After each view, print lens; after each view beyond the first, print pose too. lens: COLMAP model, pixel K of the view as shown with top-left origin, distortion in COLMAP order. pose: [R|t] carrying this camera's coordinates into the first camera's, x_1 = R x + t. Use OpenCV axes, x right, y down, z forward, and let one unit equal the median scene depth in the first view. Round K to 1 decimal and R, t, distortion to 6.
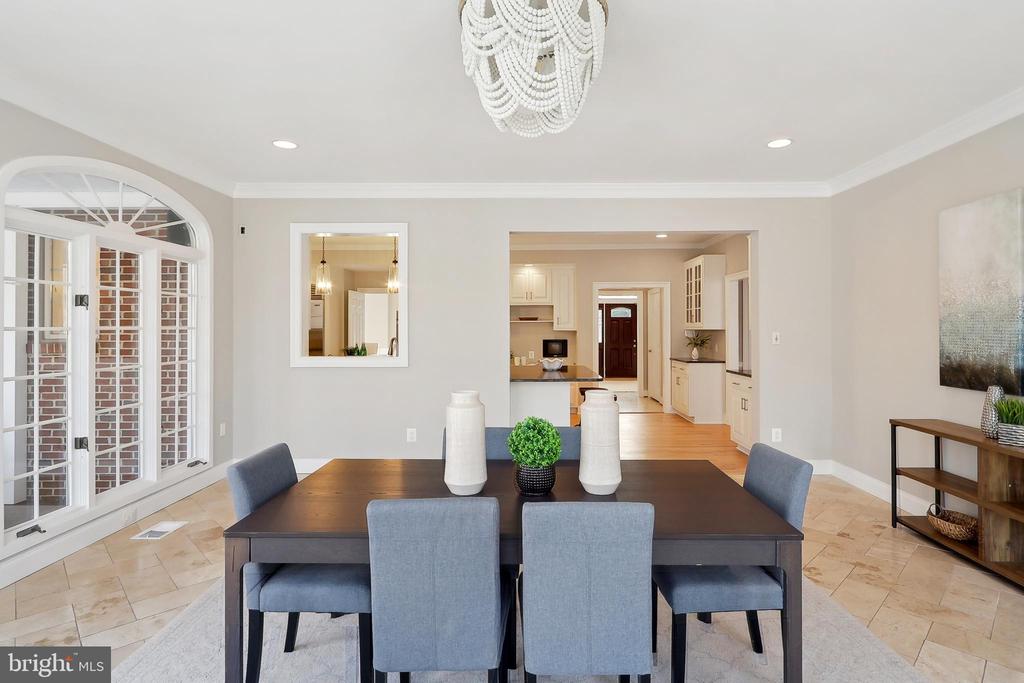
lens RADIAL K [[492.5, 0, 512.2], [0, 492.5, 325.9], [0, 0, 1]] dist [-0.001481, 0.000111]
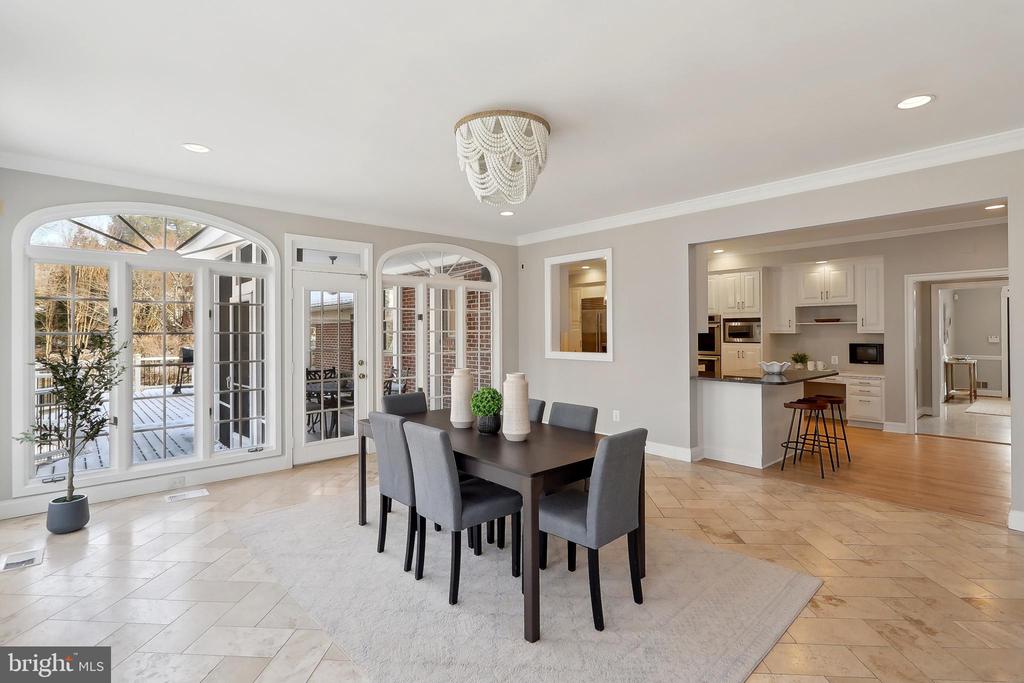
lens RADIAL K [[454.9, 0, 510.6], [0, 454.9, 330.6], [0, 0, 1]] dist [-0.002388, -0.000130]
pose [[0.695302, -0.000830, -0.718717, 0.438407], [0.004840, 0.999982, 0.003527, -0.001782], [0.718701, -0.005931, 0.695294, -0.001557]]
